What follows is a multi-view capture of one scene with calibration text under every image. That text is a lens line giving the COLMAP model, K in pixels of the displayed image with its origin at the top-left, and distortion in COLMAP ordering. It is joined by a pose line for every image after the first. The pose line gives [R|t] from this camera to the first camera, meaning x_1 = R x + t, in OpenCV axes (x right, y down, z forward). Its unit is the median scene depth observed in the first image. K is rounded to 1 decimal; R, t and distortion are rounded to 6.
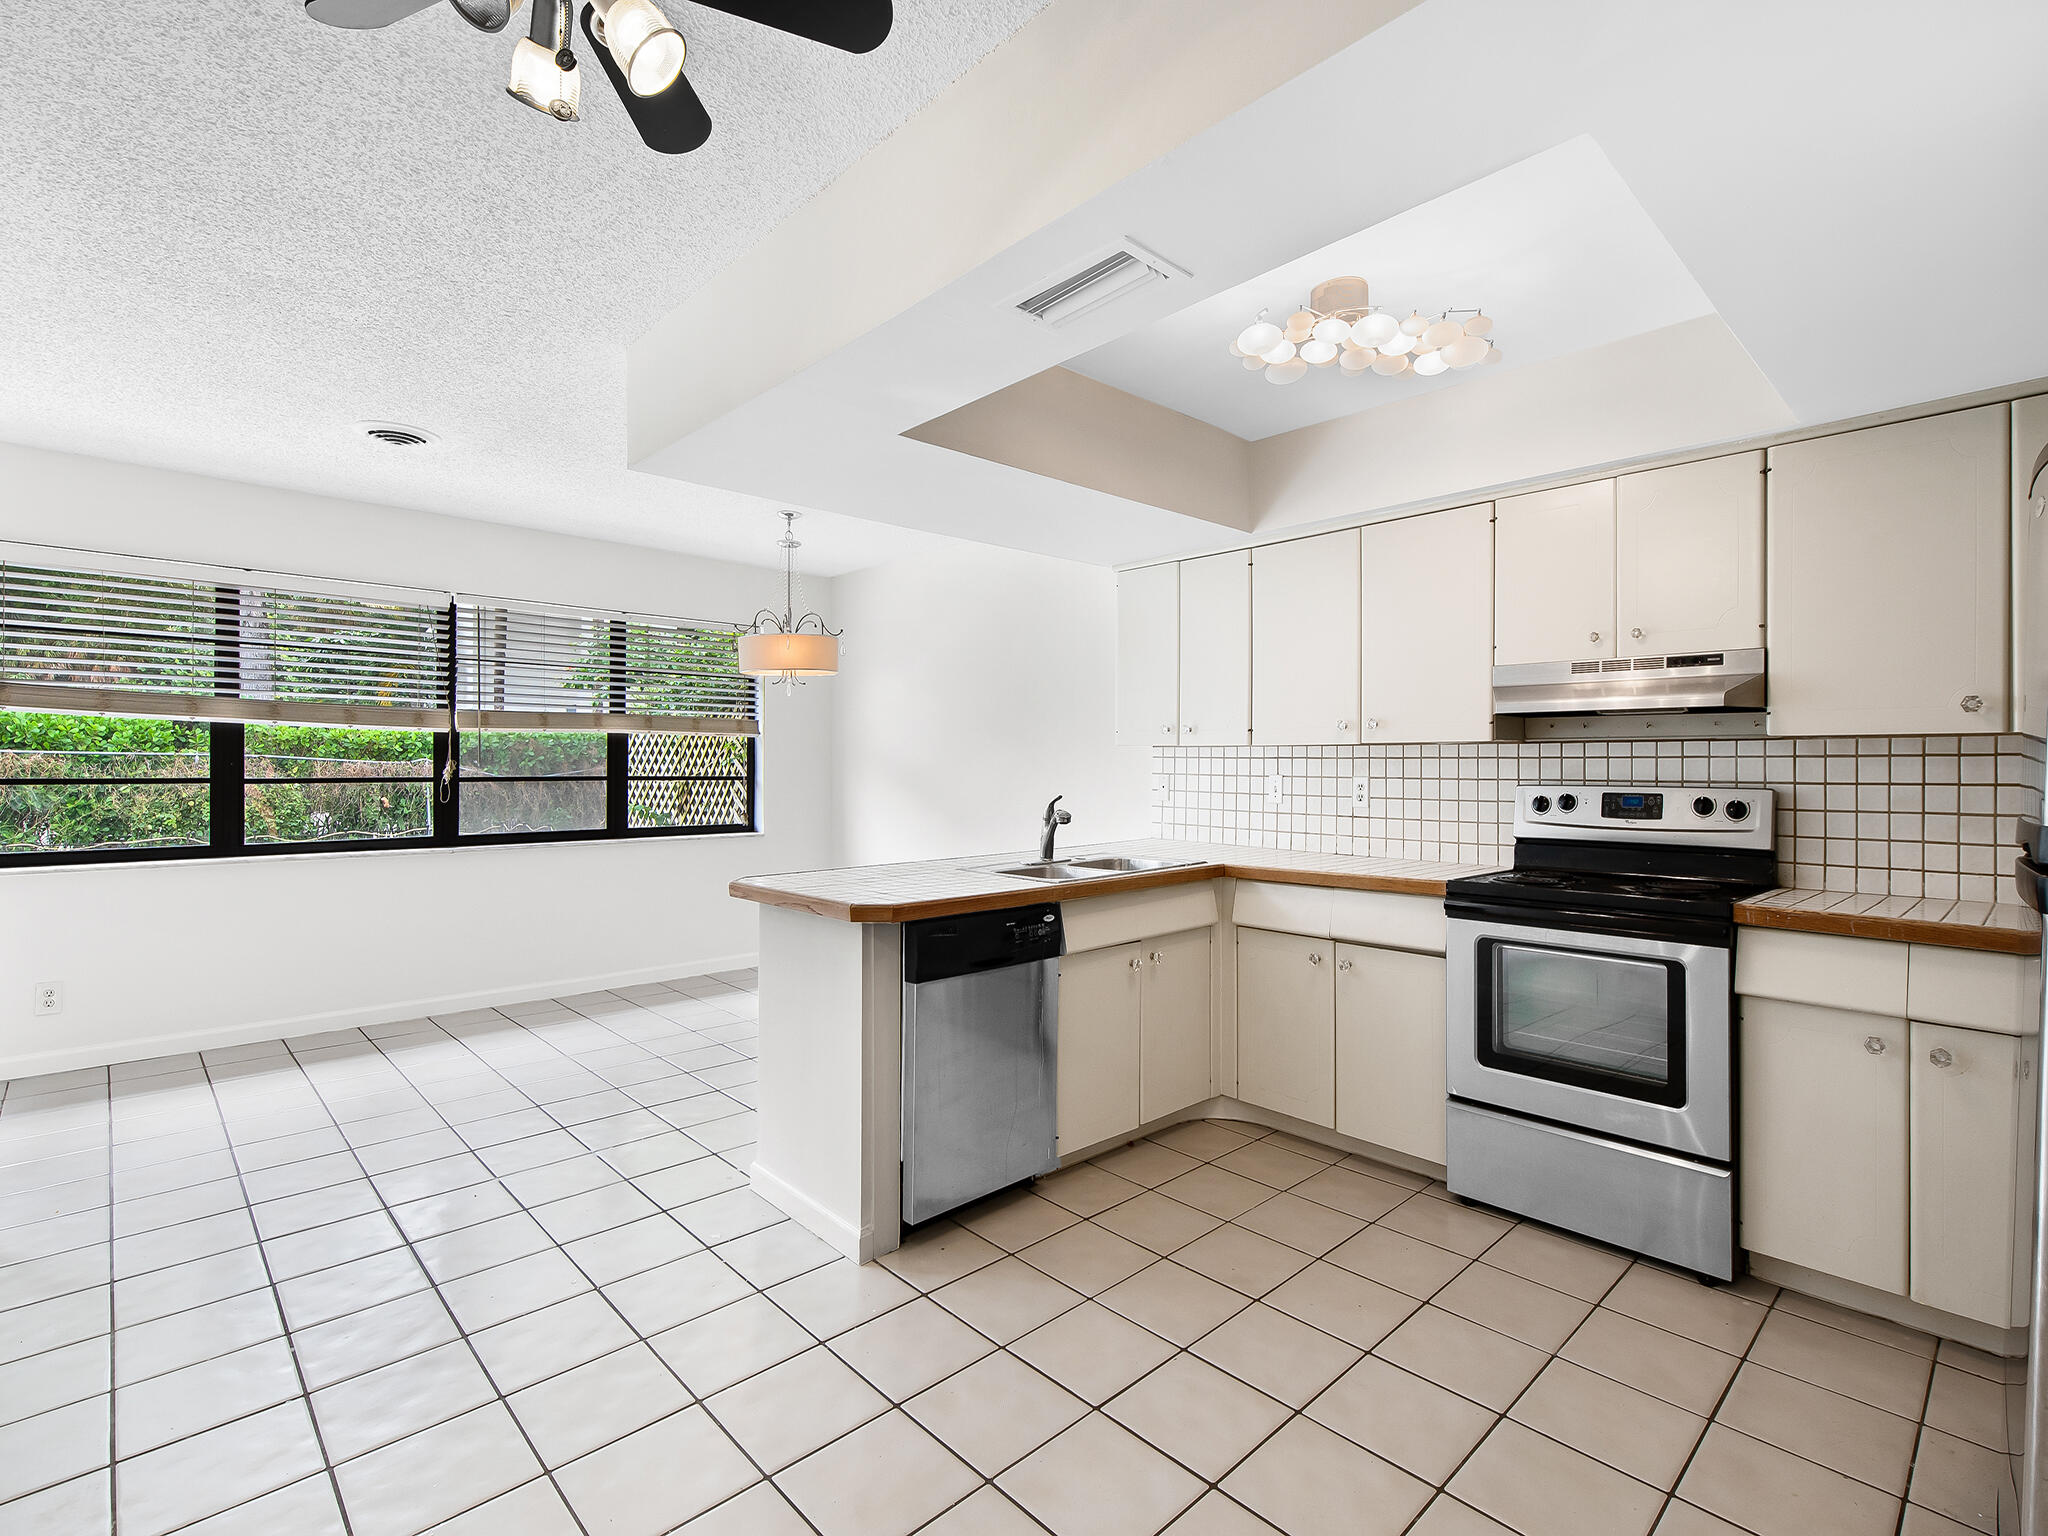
lens RADIAL K [[956.8, 0, 1027.3], [0, 956.8, 760.4], [0, 0, 1]] dist [0.001112, -0.000169]
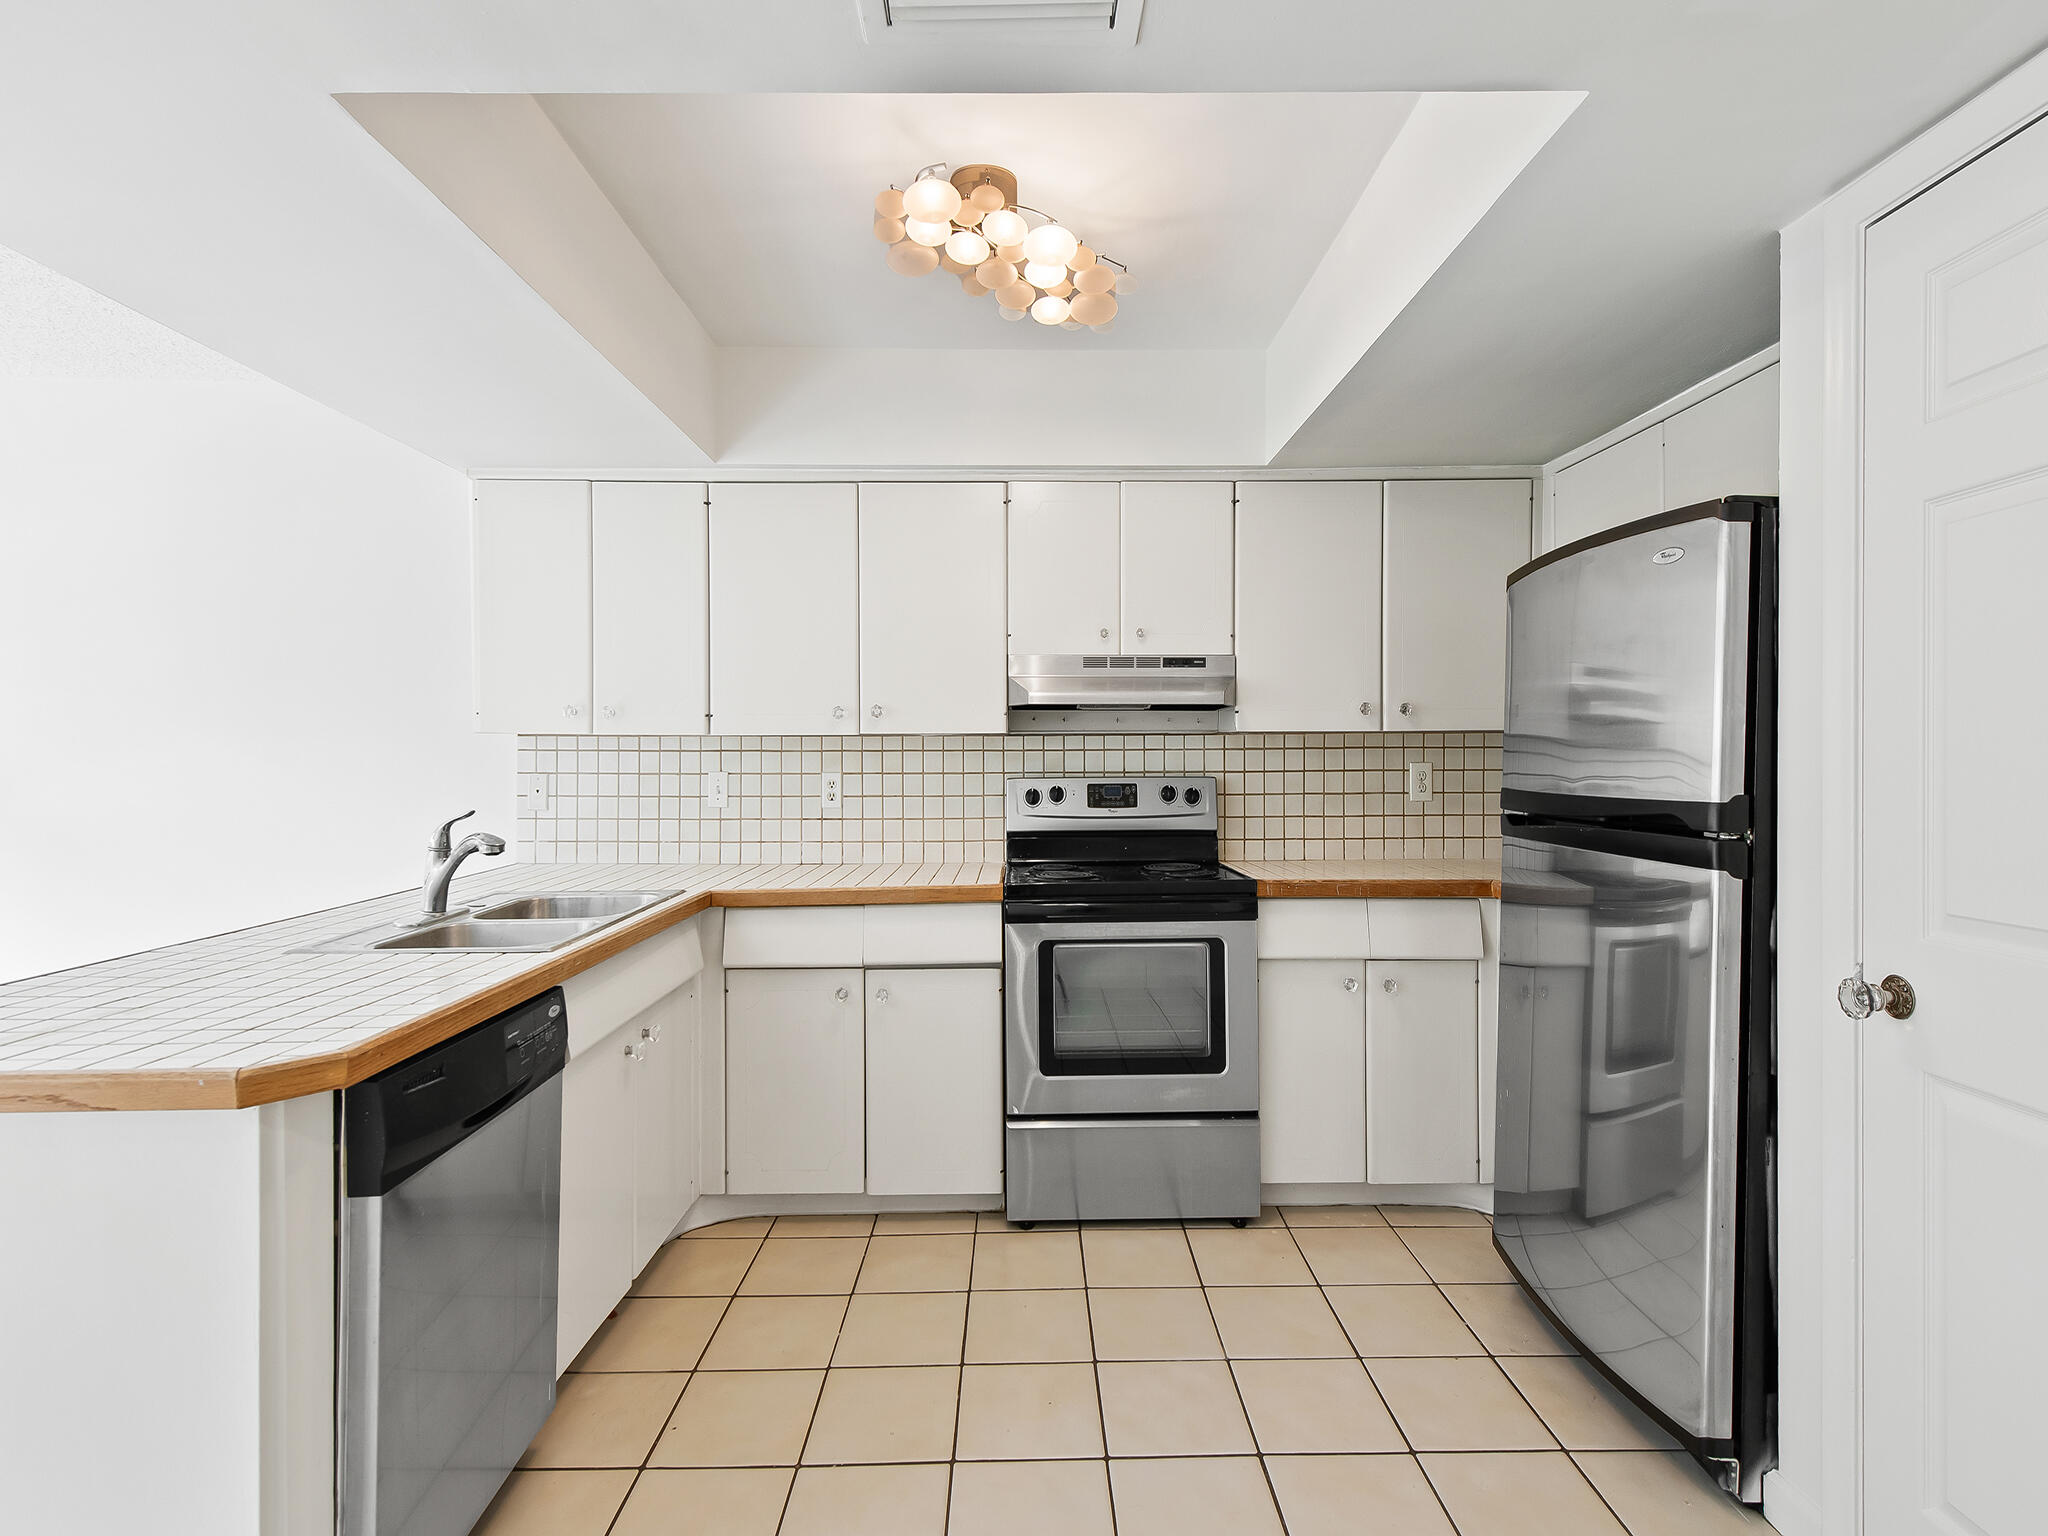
lens RADIAL K [[976.2, 0, 1034.8], [0, 976.2, 760.4], [0, 0, 1]] dist [0.013988, -0.000231]
pose [[0.669705, -0.008098, 0.742583, -0.216875], [0.002781, 0.999961, 0.008396, -0.001027], [-0.742622, -0.003558, 0.669701, 0.318076]]
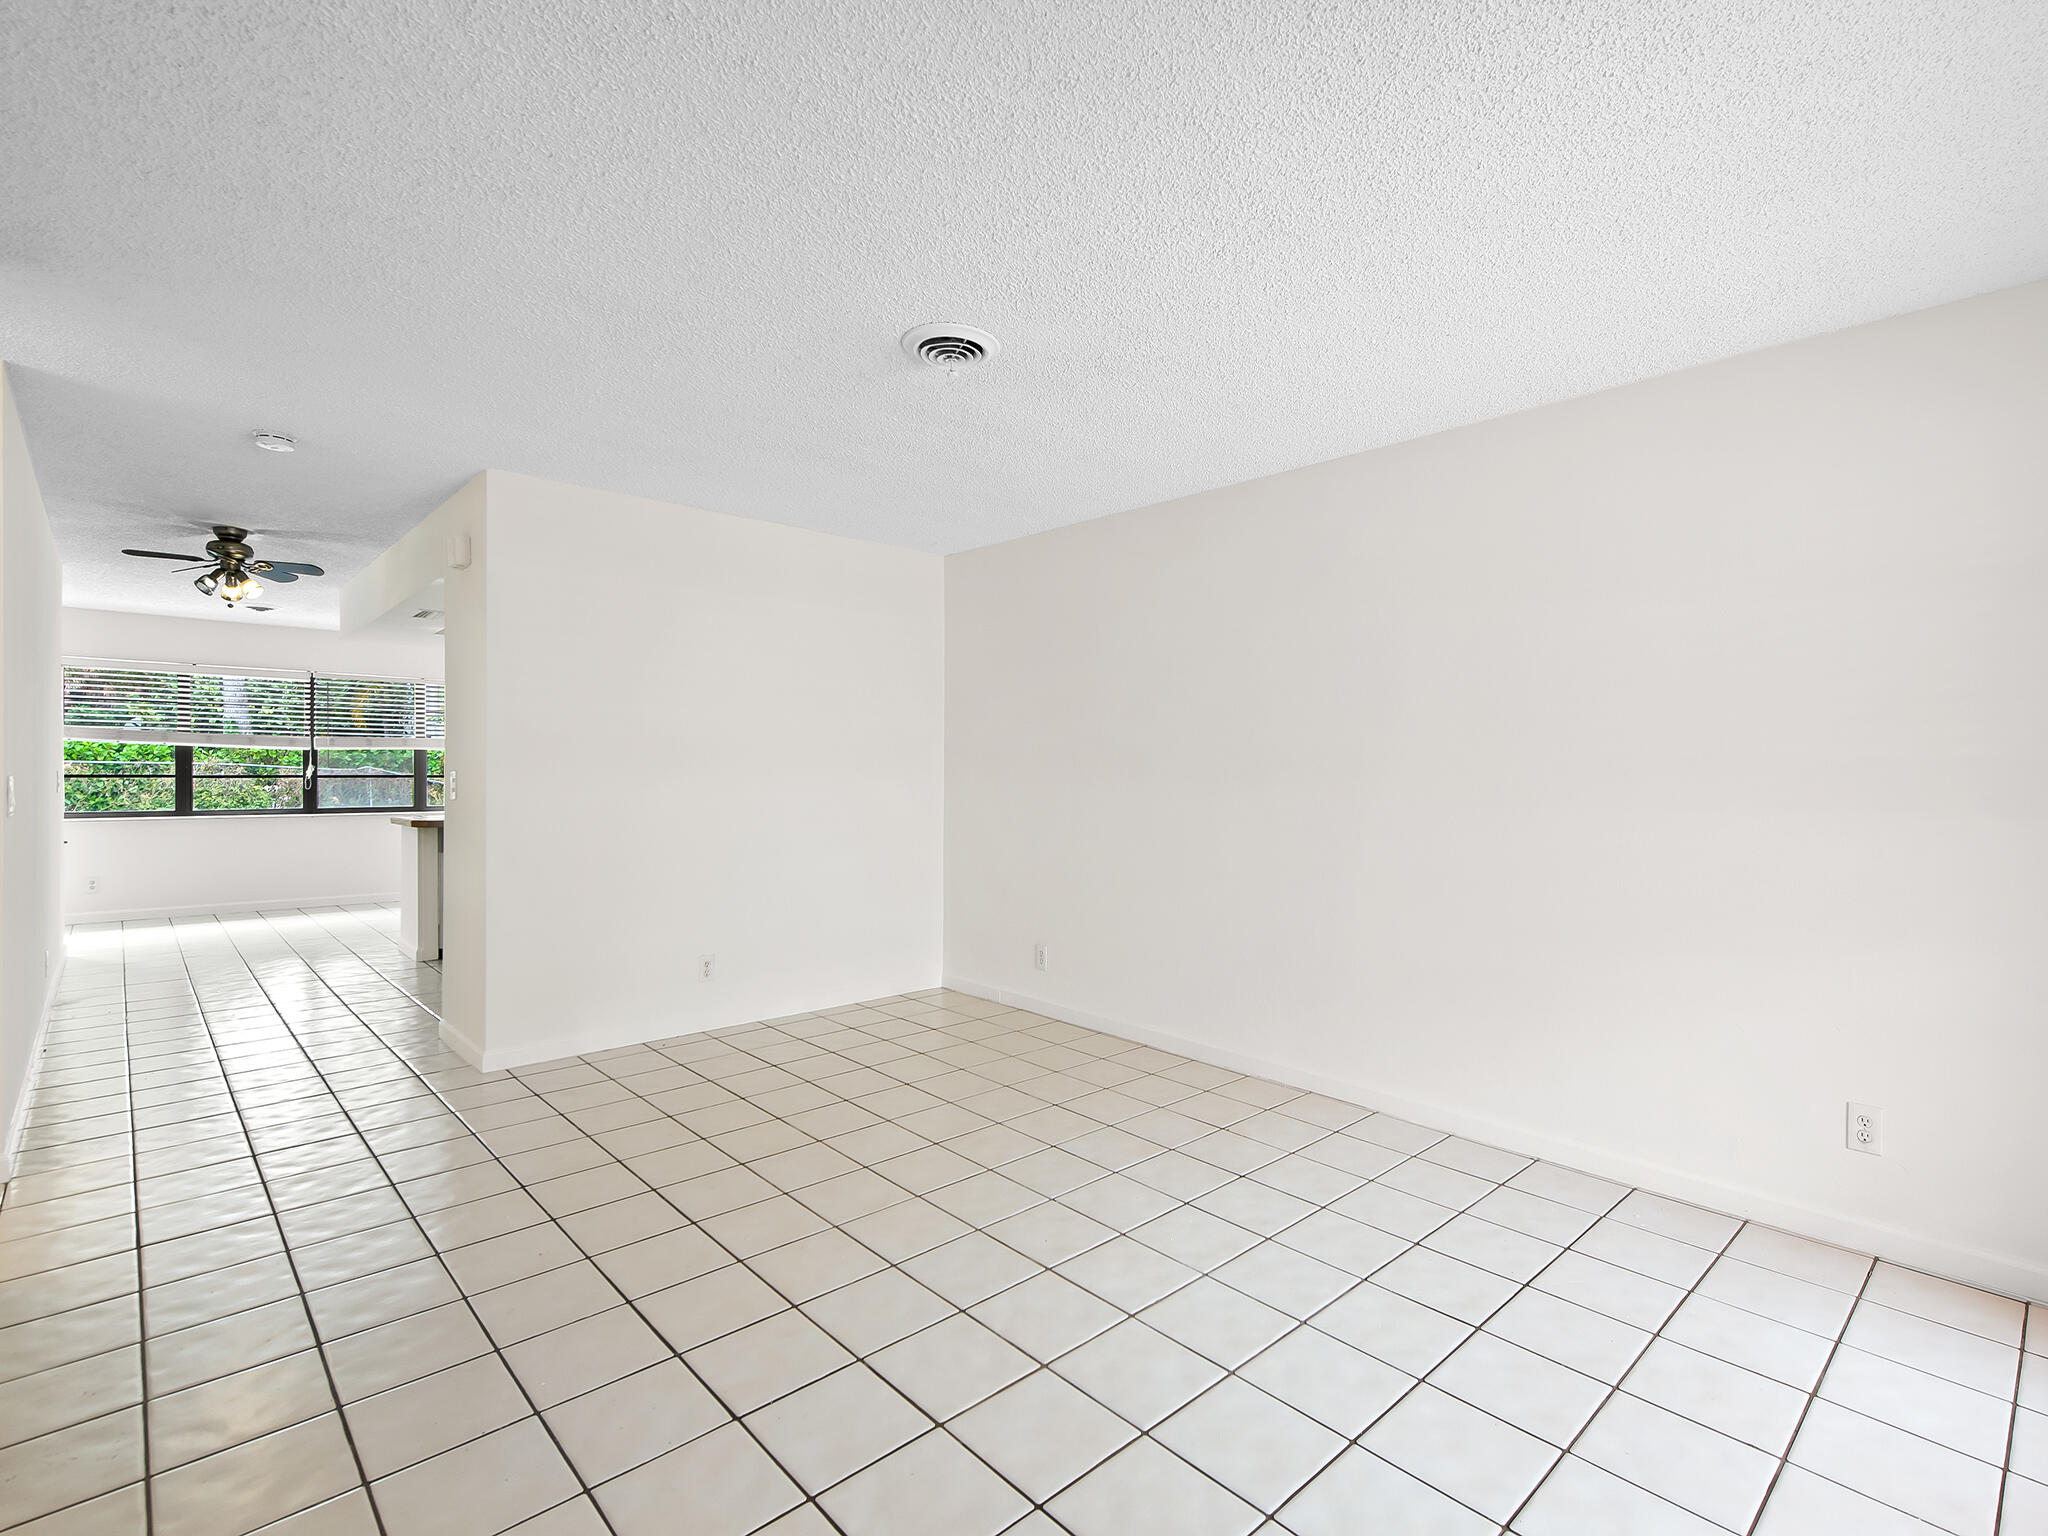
lens RADIAL K [[960.5, 0, 1024.7], [0, 960.5, 802.8], [0, 0, 1]] dist [0.013530, -0.000124]
pose [[0.999866, -0.002308, -0.016228, 1.456270], [0.002886, 0.999361, 0.035629, 0.017833], [0.016135, -0.035671, 0.999233, -1.505665]]
